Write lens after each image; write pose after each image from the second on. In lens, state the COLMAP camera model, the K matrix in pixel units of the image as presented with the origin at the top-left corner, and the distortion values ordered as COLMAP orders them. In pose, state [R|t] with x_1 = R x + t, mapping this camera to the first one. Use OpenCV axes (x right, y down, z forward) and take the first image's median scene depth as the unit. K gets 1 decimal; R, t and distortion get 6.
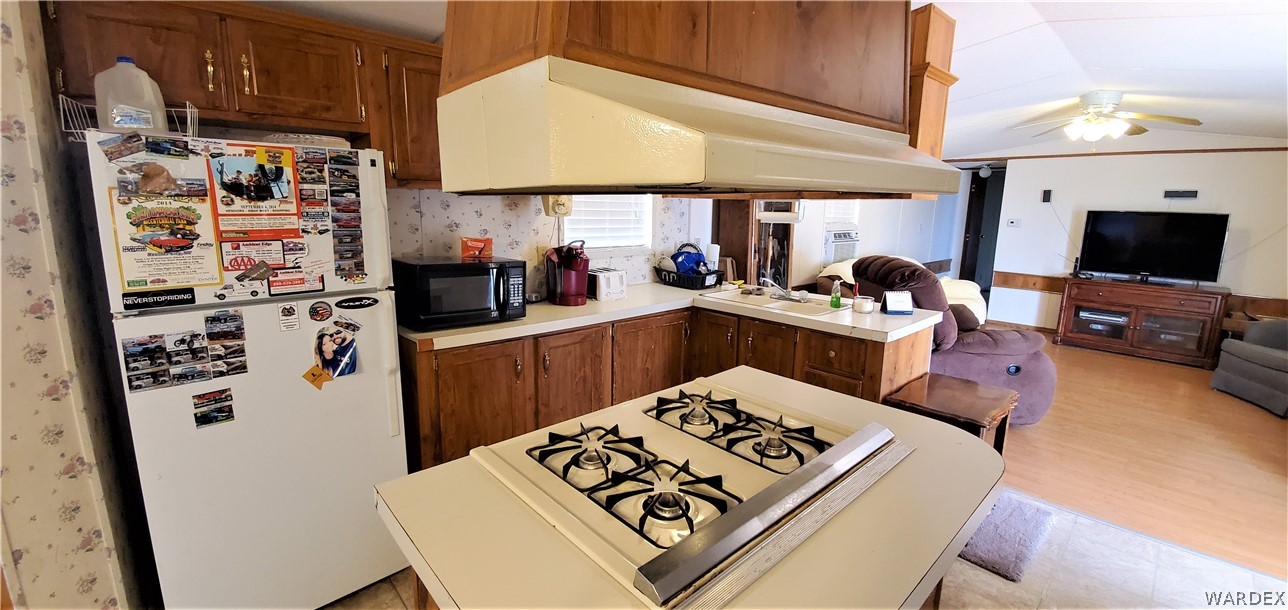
lens RADIAL K [[523.4, 0, 675.8], [0, 523.4, 303.9], [0, 0, 1]] dist [0.000037, -0.002291]
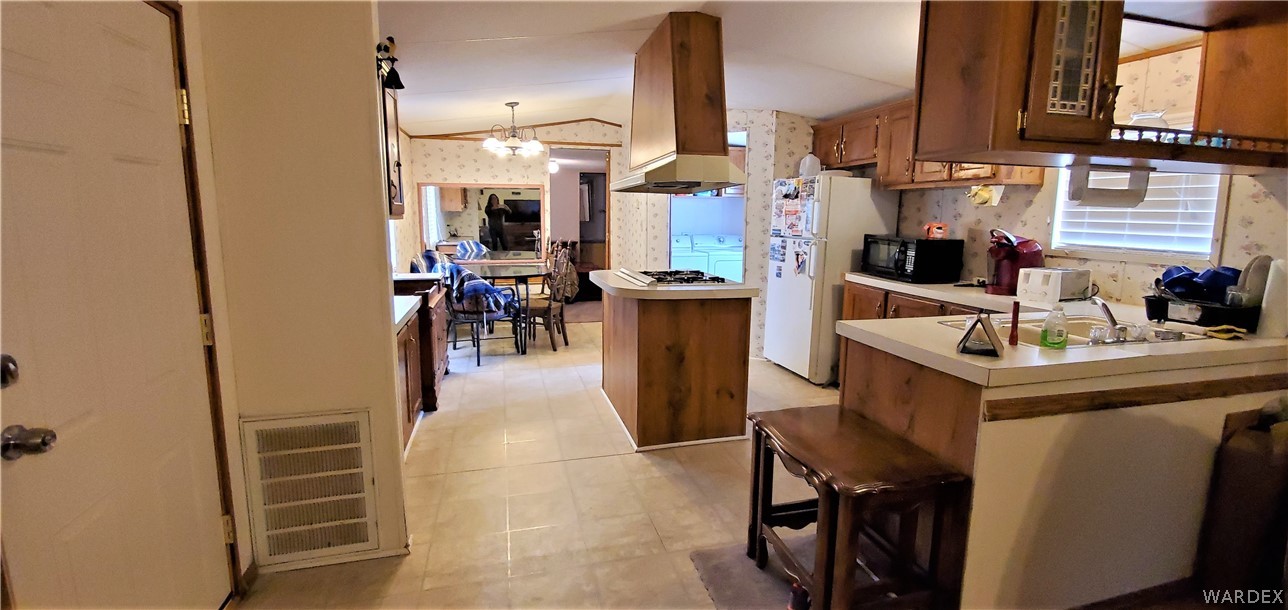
lens RADIAL K [[523.4, 0, 628.1], [0, 523.4, 298.4], [0, 0, 1]] dist [0.000037, -0.002291]
pose [[-0.516447, 0.116074, -0.848416, 1.817774], [-0.174512, 0.955712, 0.236982, -0.181632], [0.838349, 0.270447, -0.473318, 1.534752]]
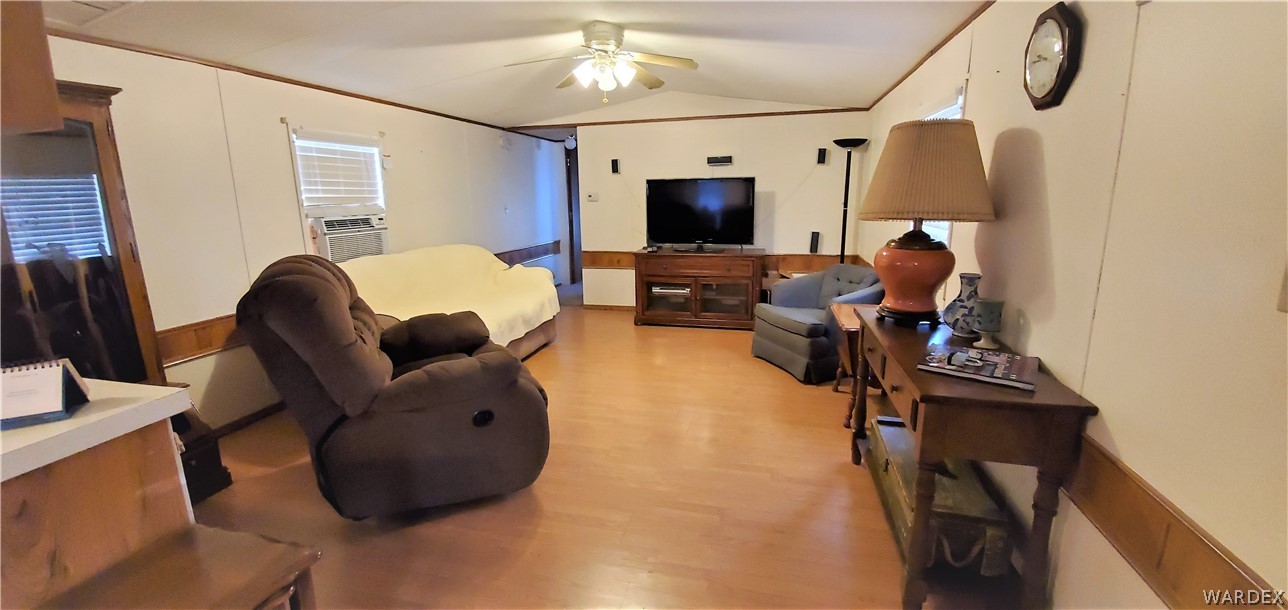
lens RADIAL K [[523.4, 0, 651.3], [0, 523.4, 303.5], [0, 0, 1]] dist [0.000037, -0.002291]
pose [[0.860224, -0.139824, 0.490372, 0.935807], [0.129057, 0.990060, 0.055910, -0.028898], [-0.493315, 0.015190, 0.869718, 0.560477]]
